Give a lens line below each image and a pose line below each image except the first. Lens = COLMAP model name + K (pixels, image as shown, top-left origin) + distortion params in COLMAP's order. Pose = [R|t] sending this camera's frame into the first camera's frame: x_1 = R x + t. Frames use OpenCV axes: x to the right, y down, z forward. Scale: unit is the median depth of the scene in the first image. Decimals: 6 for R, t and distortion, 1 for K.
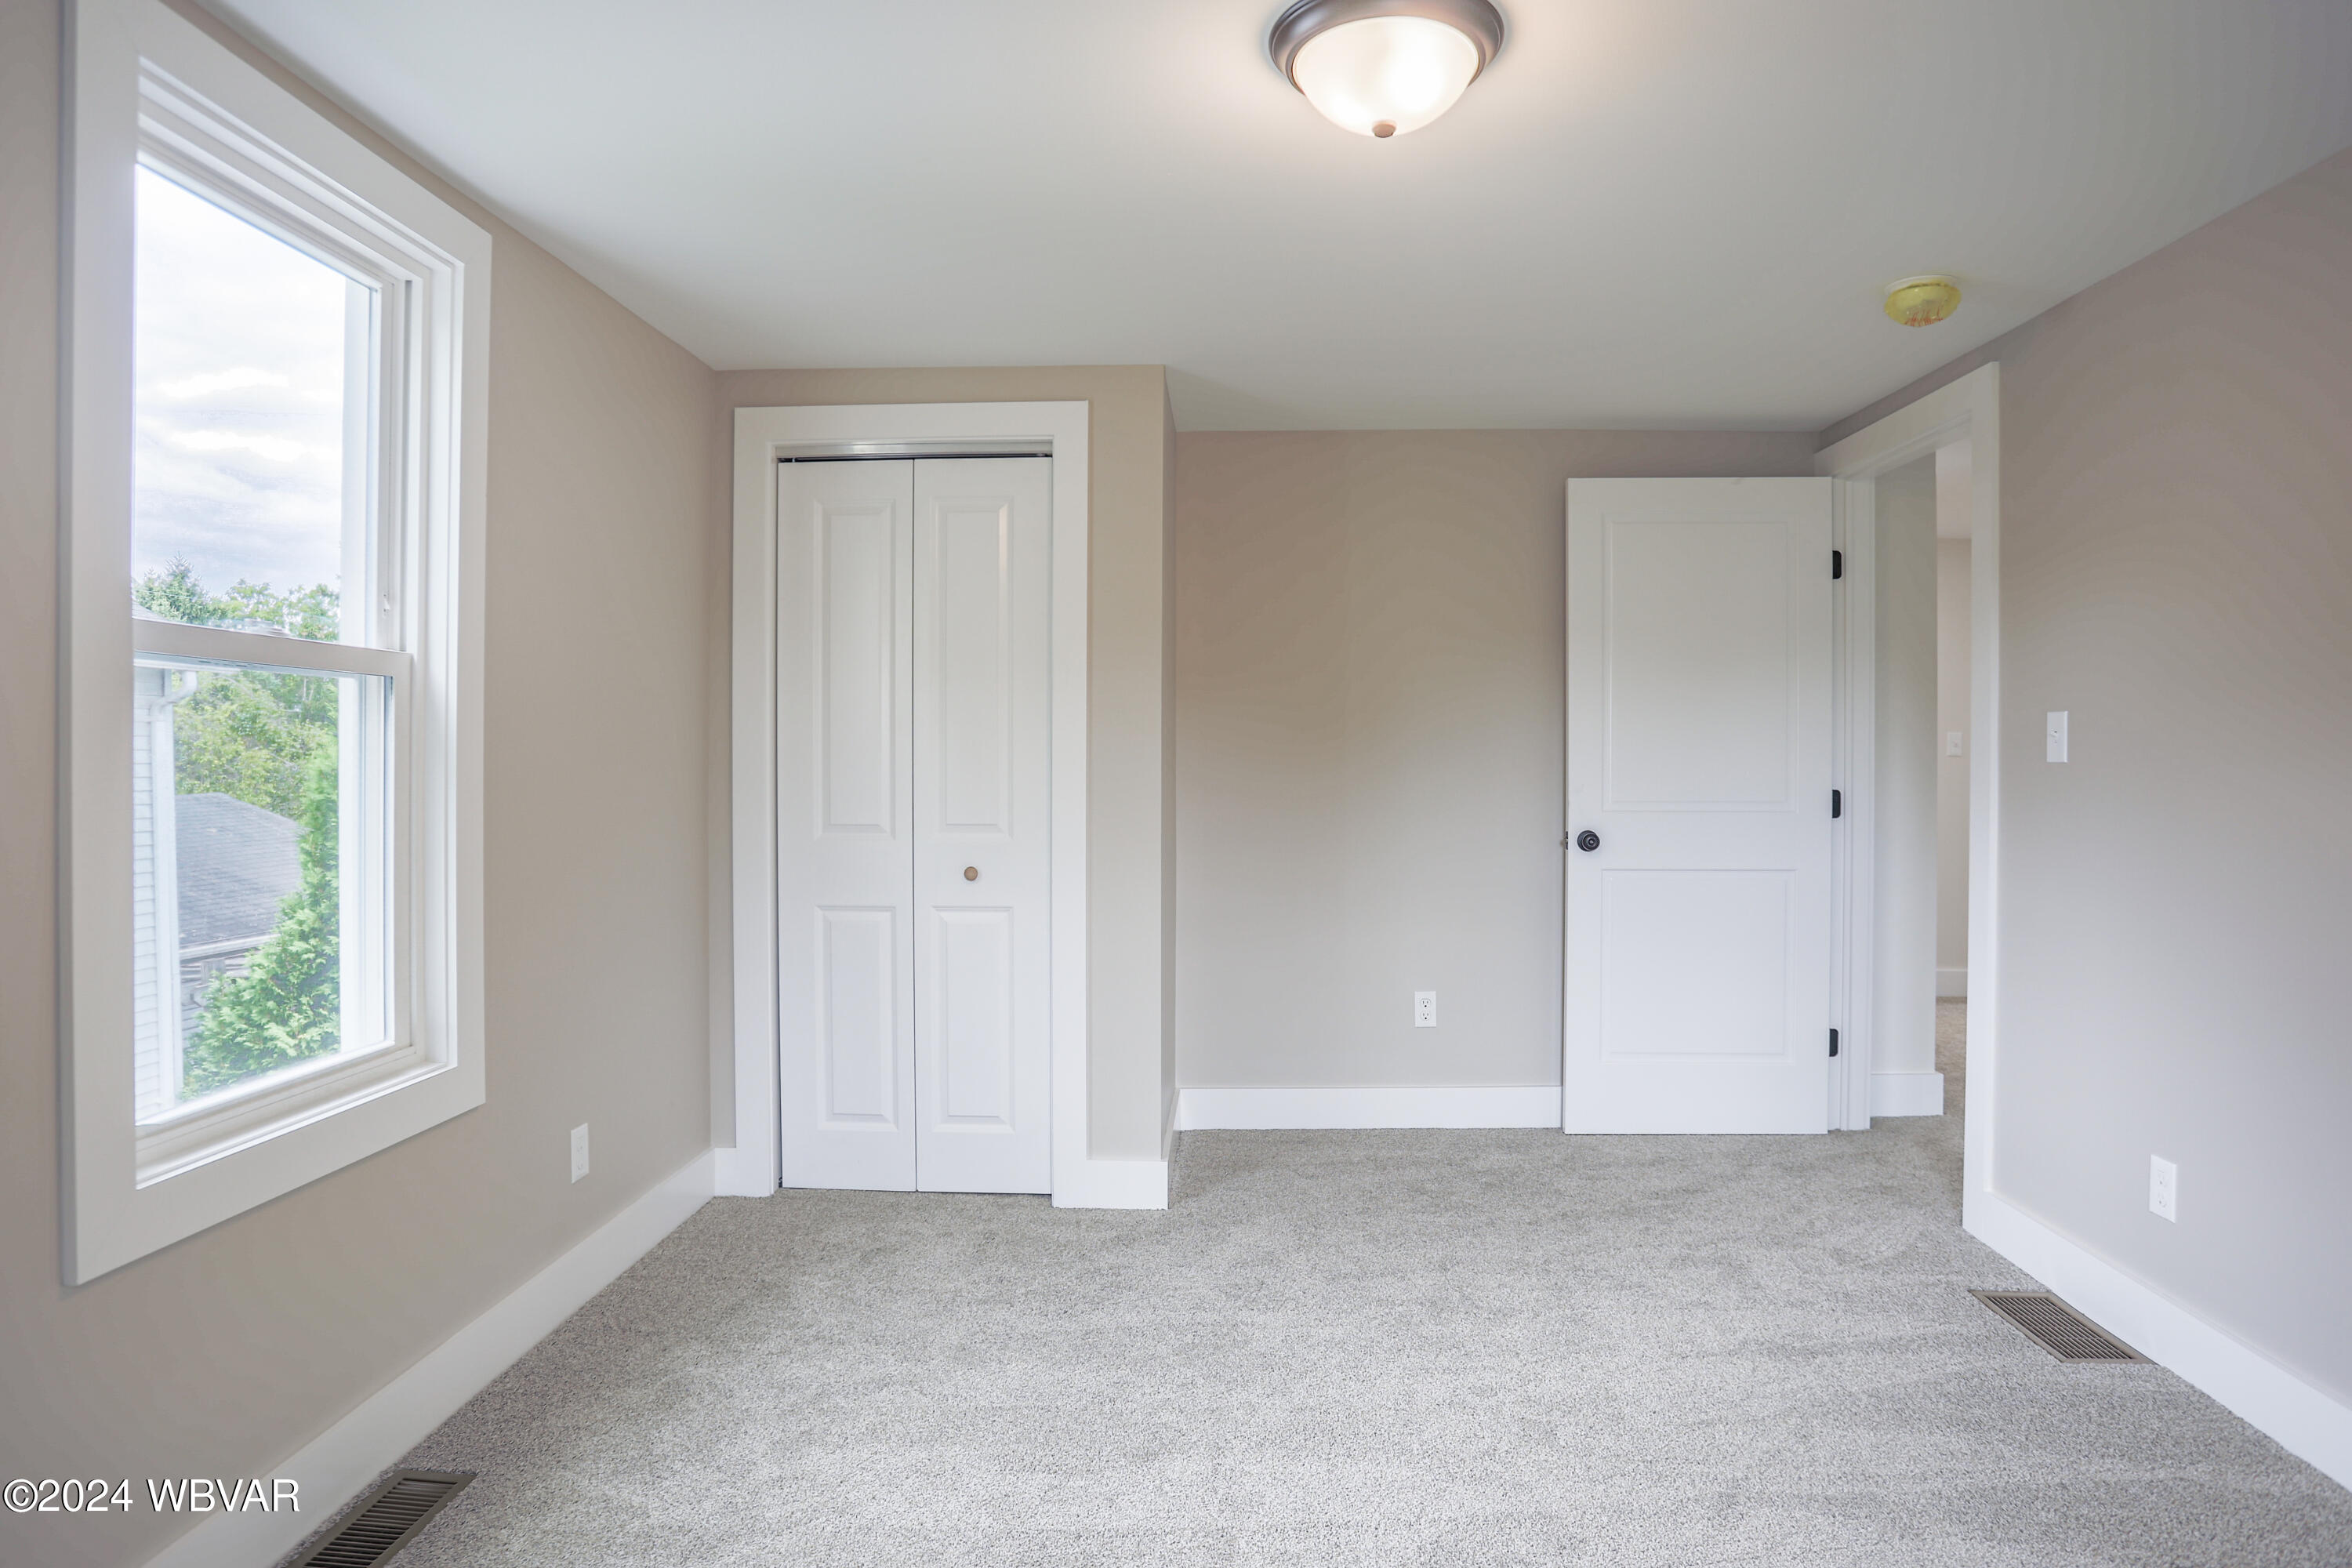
lens RADIAL K [[1319.2, 0, 1162.9], [0, 1319.2, 772.3], [0, 0, 1]] dist [-0.070220, 0.033395]
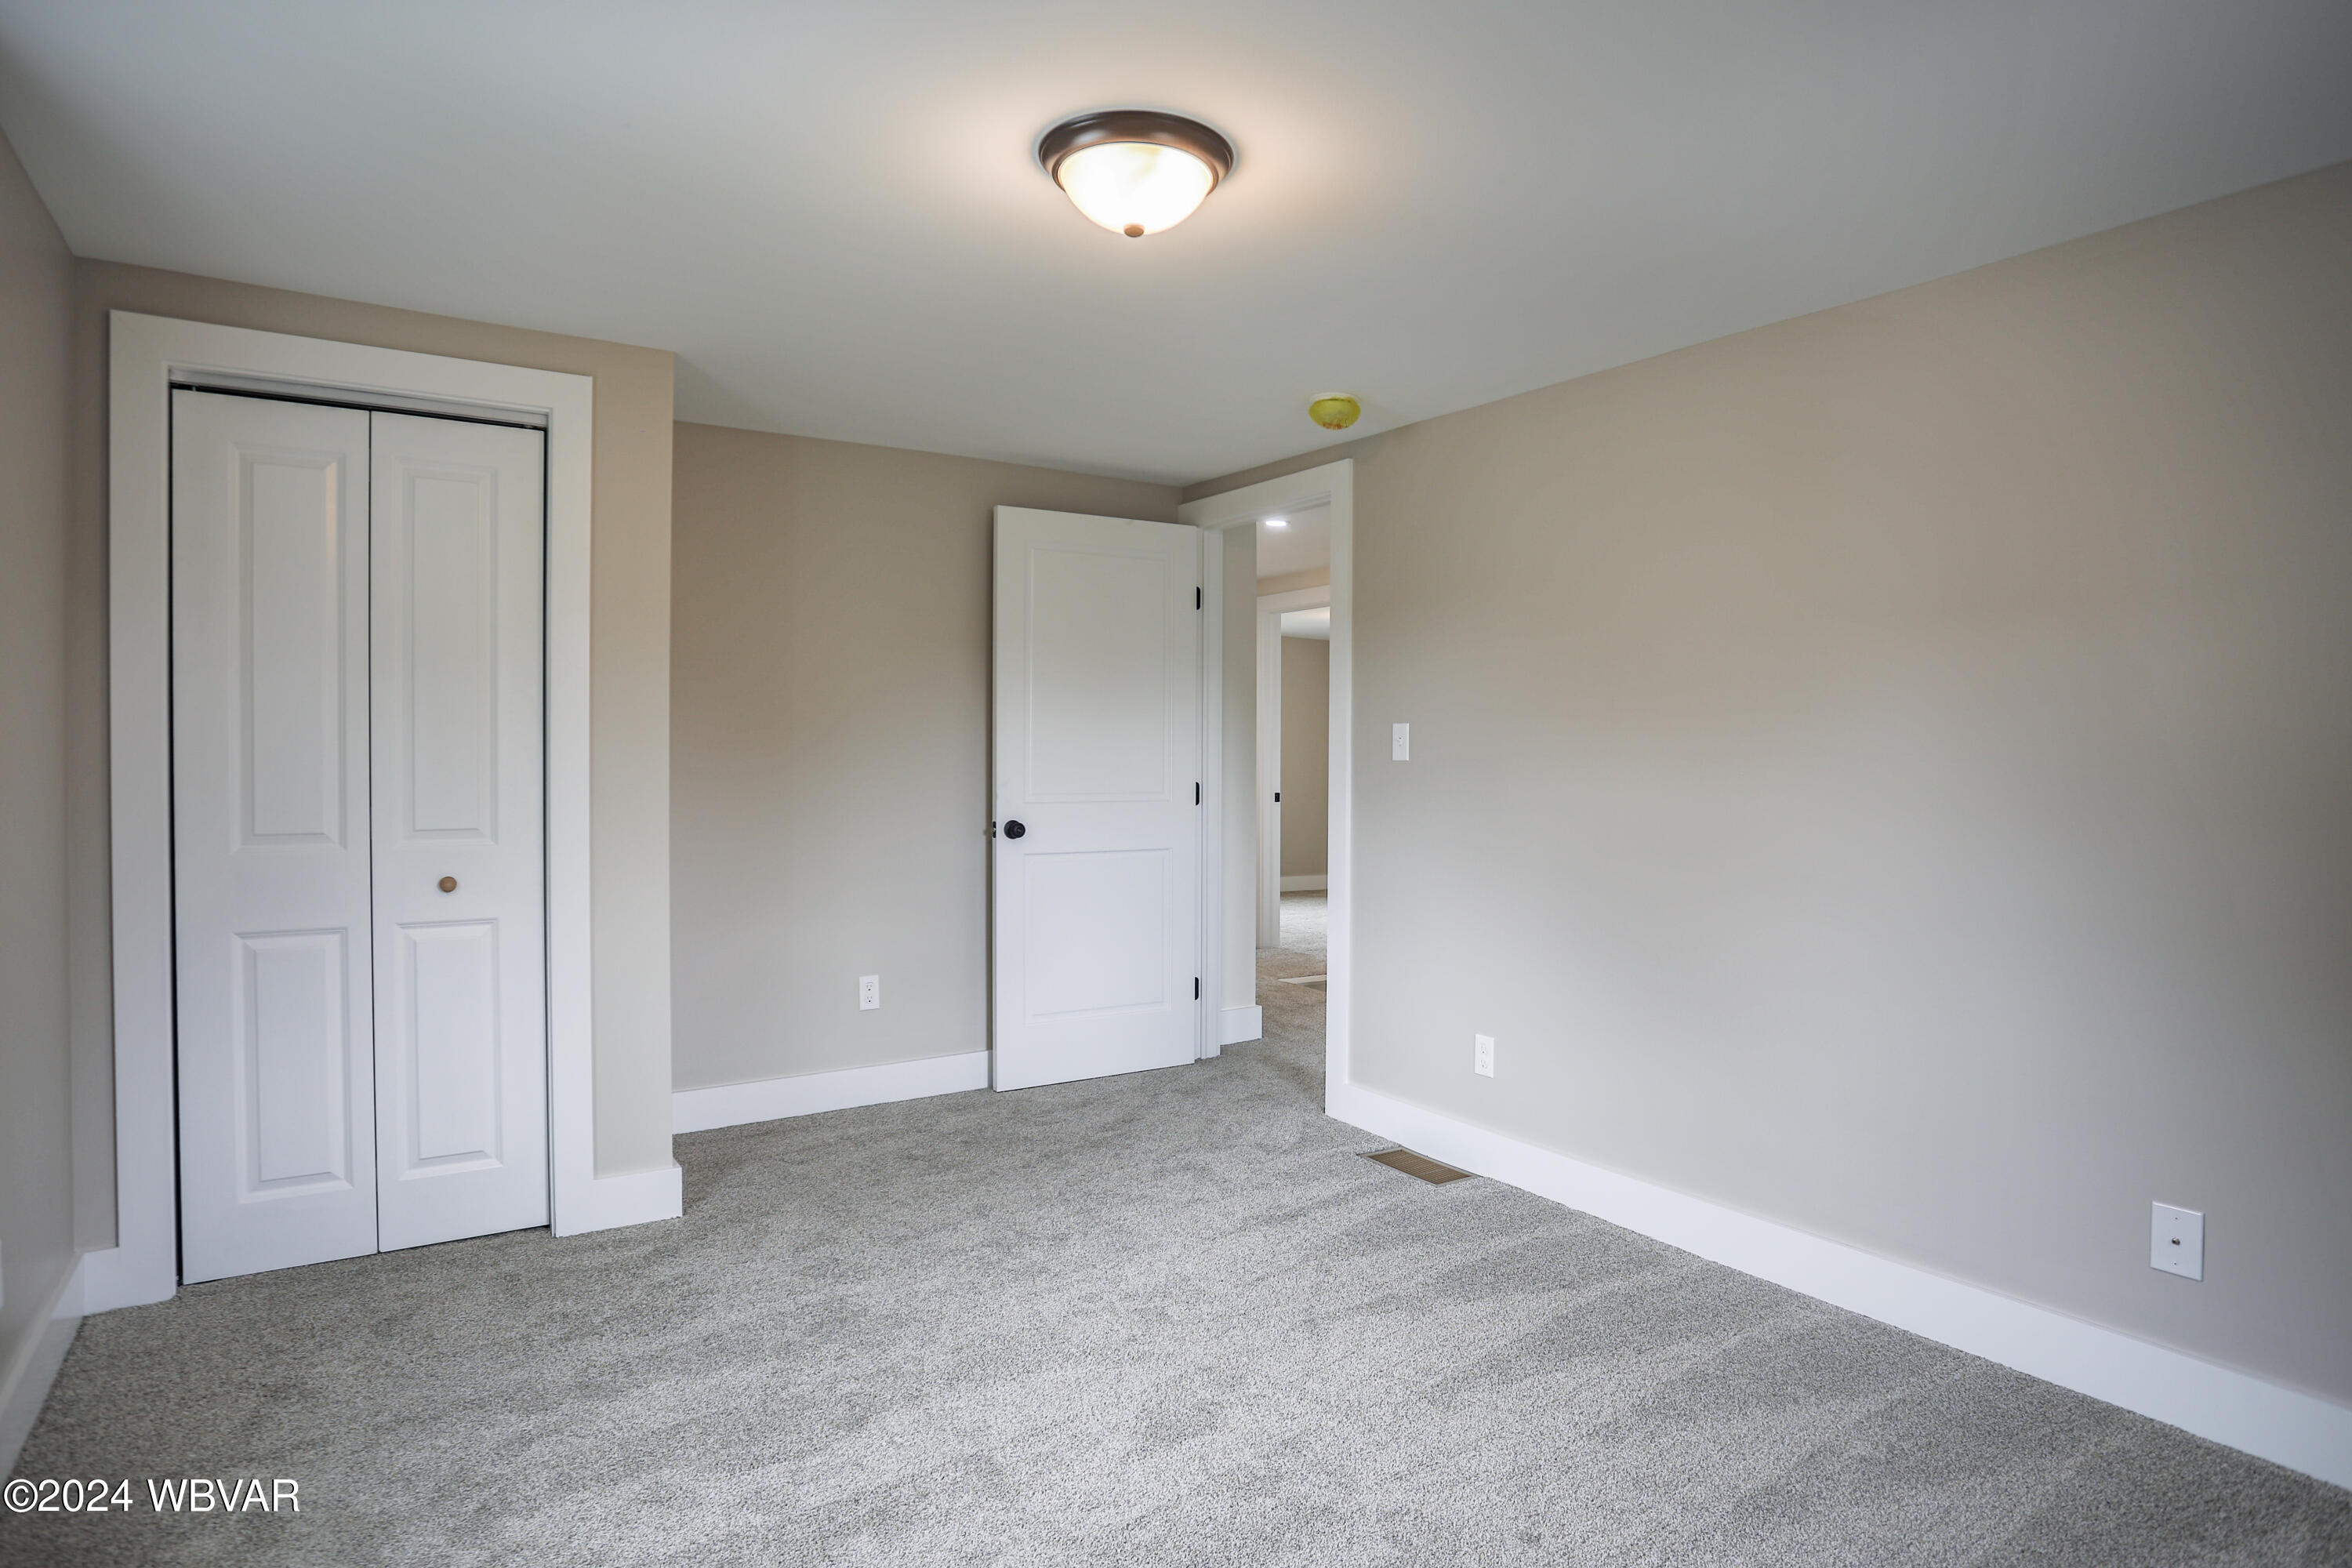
lens RADIAL K [[1319.2, 0, 1160.4], [0, 1319.2, 776.9], [0, 0, 1]] dist [-0.070220, 0.033395]
pose [[0.815816, -0.007343, 0.578265, -0.273587], [0.003276, 0.999962, 0.008077, -0.001849], [-0.578302, -0.004696, 0.815809, 0.002809]]
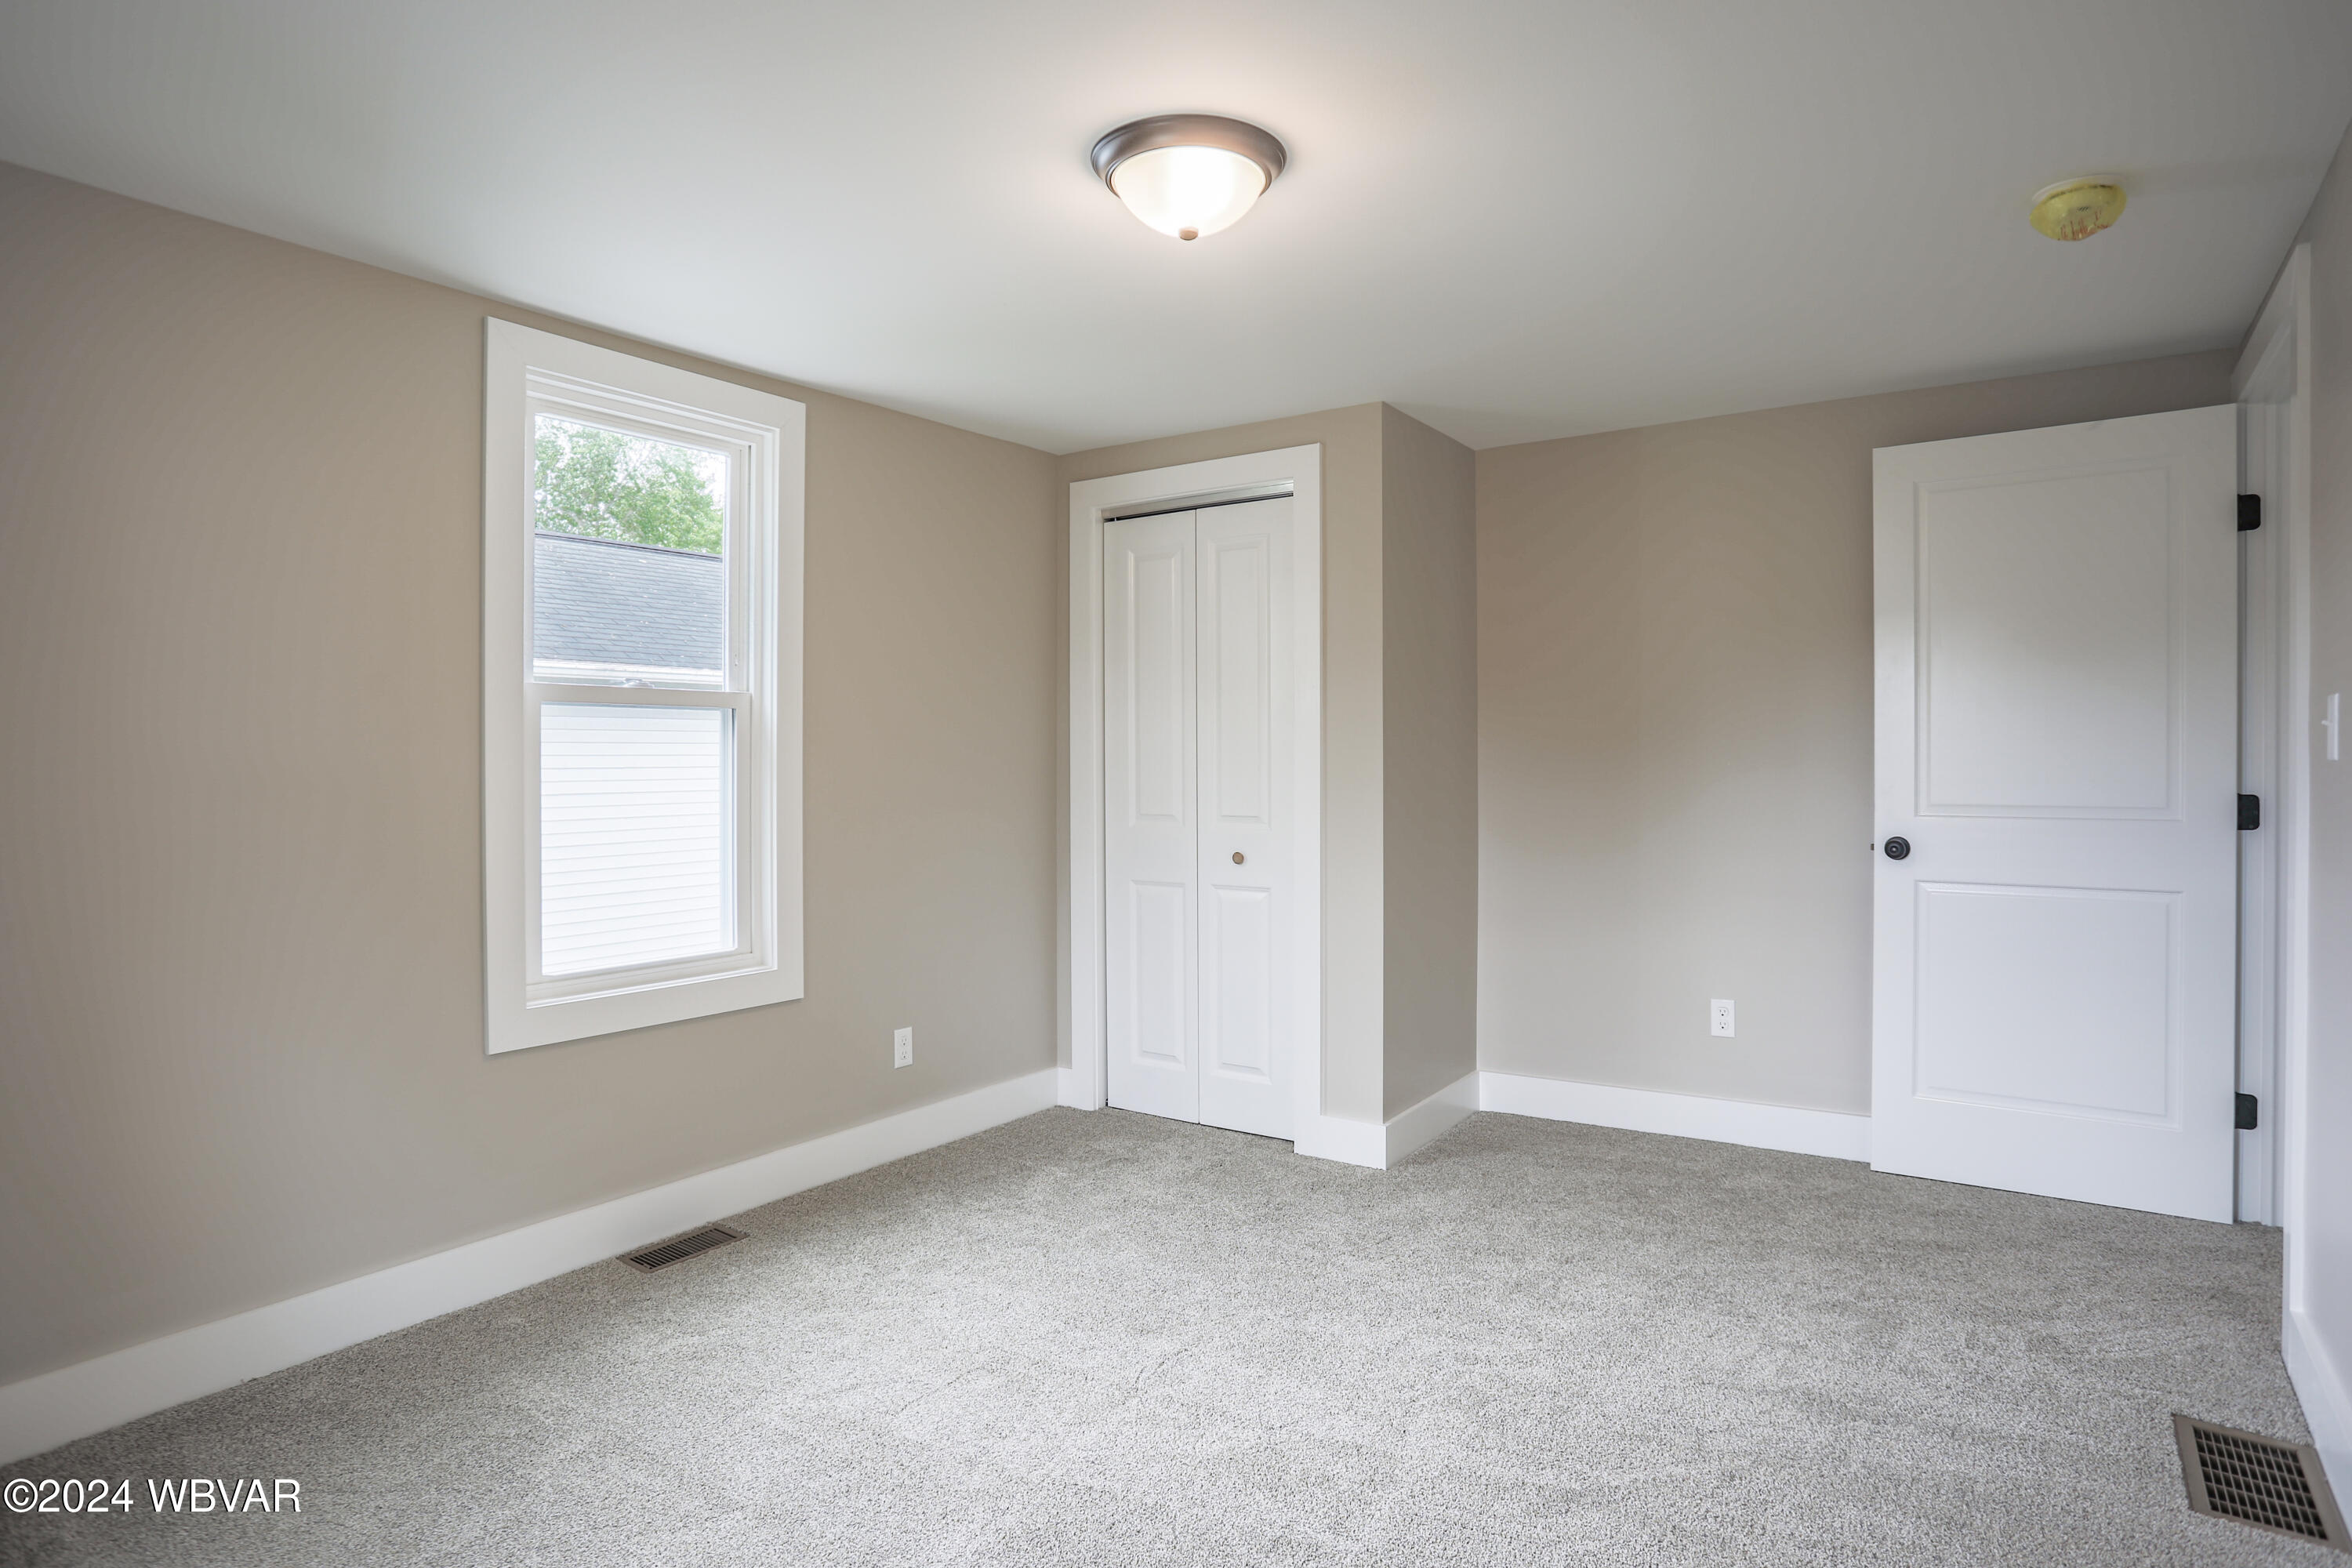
lens RADIAL K [[1319.2, 0, 1215.6], [0, 1319.2, 764.8], [0, 0, 1]] dist [-0.070220, 0.033395]
pose [[0.846091, -0.002634, -0.533032, 0.487688], [0.000656, 0.999992, -0.003901, -0.001516], [0.533038, 0.002951, 0.846086, -0.003607]]
